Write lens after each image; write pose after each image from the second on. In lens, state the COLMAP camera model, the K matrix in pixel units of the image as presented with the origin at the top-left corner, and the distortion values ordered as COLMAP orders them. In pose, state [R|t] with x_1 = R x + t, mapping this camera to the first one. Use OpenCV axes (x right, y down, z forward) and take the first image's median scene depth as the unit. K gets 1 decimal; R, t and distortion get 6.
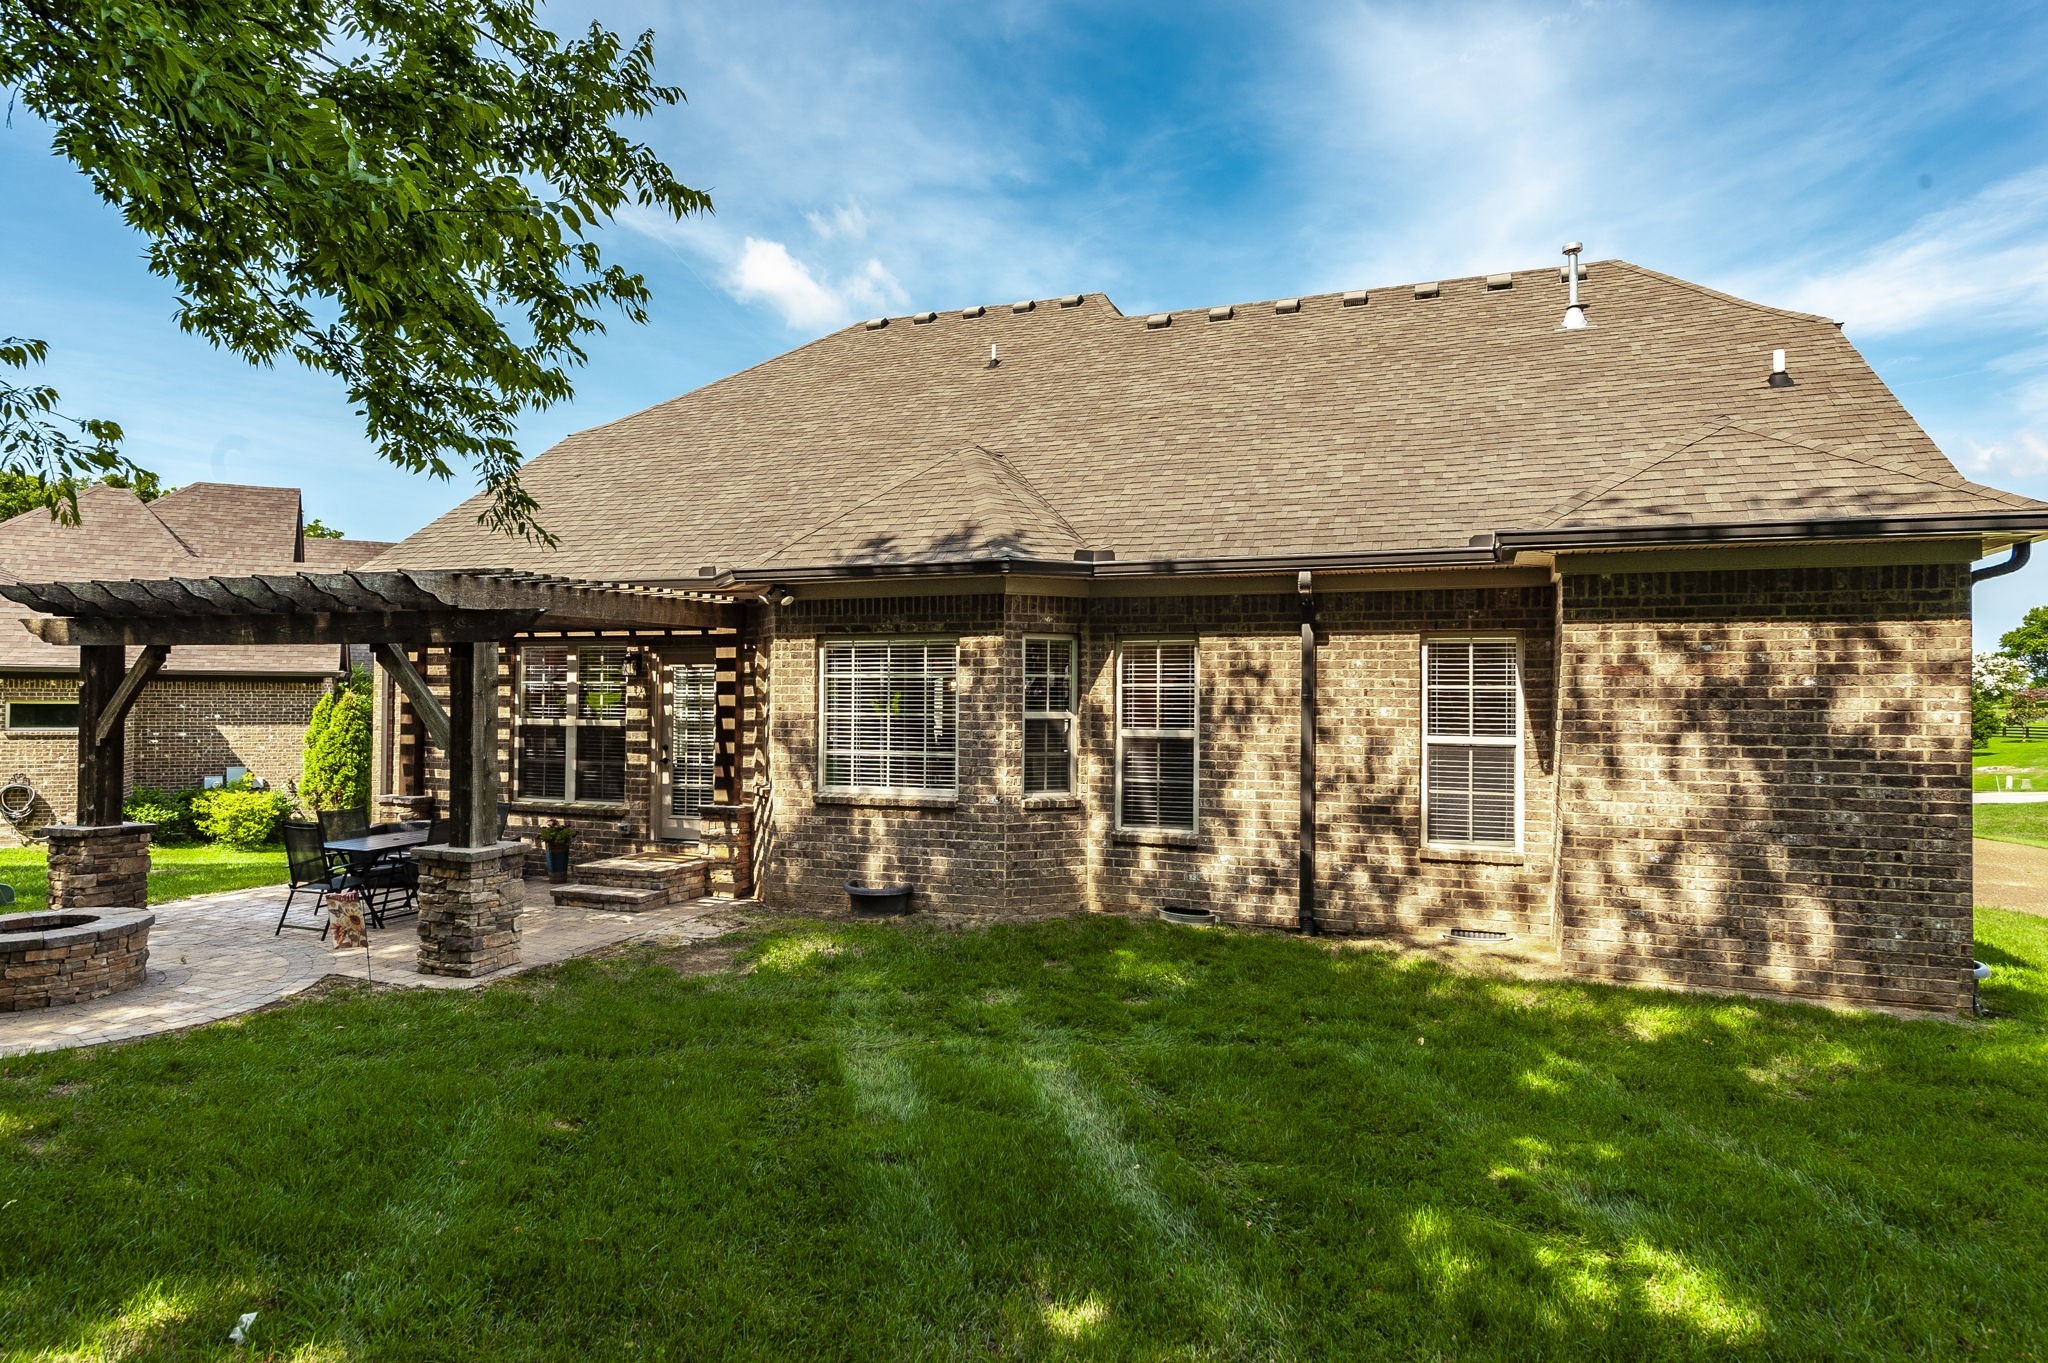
lens RADIAL K [[1160.0, 0, 1023.2], [0, 1160.0, 680.5], [0, 0, 1]] dist [0.027755, -0.013880]
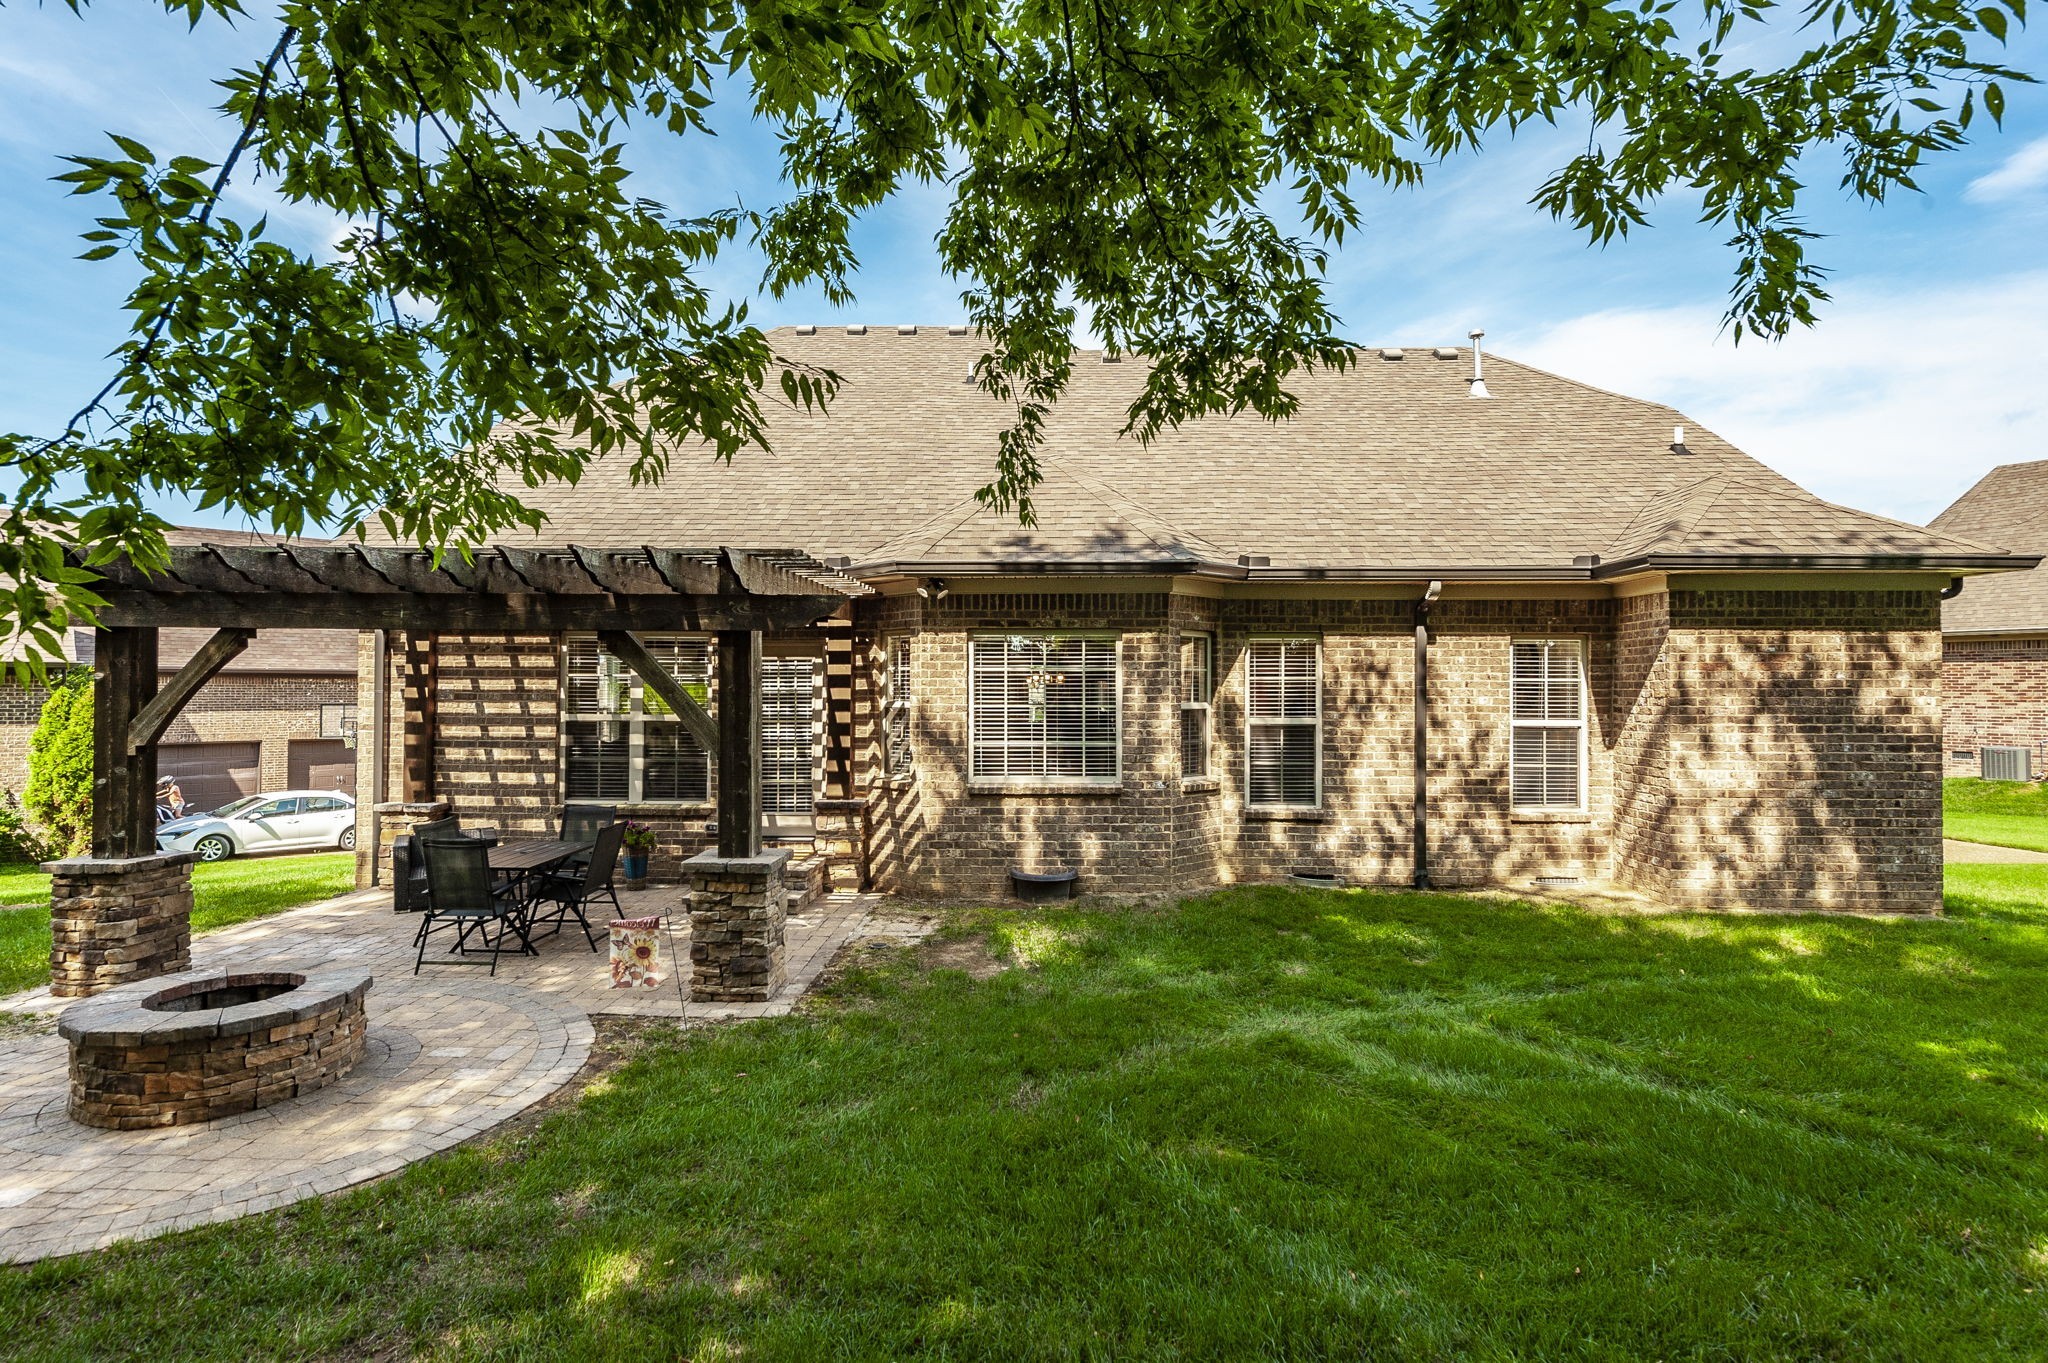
lens RADIAL K [[999.7, 0, 1032.1], [0, 999.7, 683.8], [0, 0, 1]] dist [0.011263, -0.000838]
pose [[0.943491, -0.001519, 0.331394, -0.448187], [-0.001521, 0.999959, 0.008916, 0.001068], [-0.331394, -0.008916, 0.943450, 0.168724]]
